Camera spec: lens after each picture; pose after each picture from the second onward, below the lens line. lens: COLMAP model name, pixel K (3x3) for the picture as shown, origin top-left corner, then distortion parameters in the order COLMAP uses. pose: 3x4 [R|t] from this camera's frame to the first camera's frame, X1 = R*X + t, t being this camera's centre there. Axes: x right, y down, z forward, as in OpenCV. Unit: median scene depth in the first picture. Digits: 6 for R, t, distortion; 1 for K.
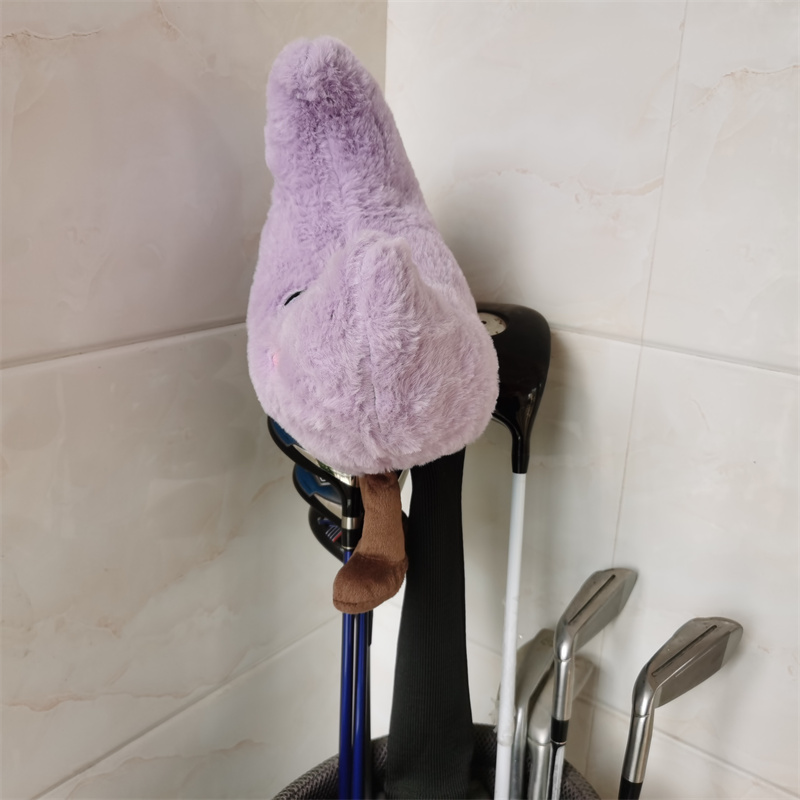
lens RADIAL K [[837.7, 0, 400.0], [0, 837.7, 400.0], [0, 0, 1]] dist [0.050302, -0.079843]
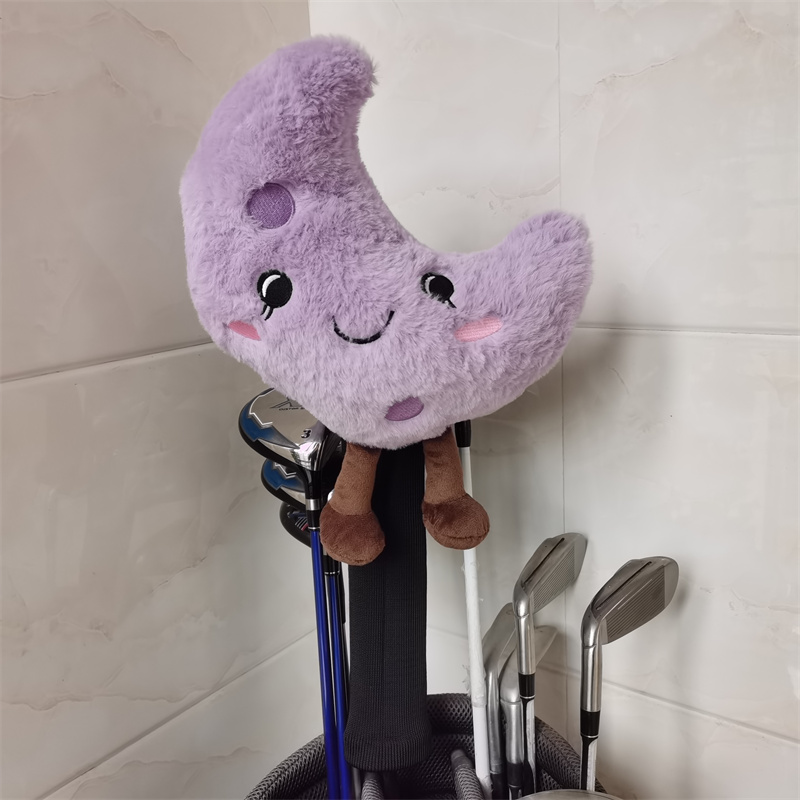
lens RADIAL K [[832.5, 0, 400.0], [0, 832.5, 400.0], [0, 0, 1]] dist [0.067747, -0.104851]
pose [[0.995207, -0.097123, 0.011393, 0.051755], [0.097773, 0.990415, -0.097567, 0.120867], [-0.001807, 0.098214, 0.995164, -0.097300]]
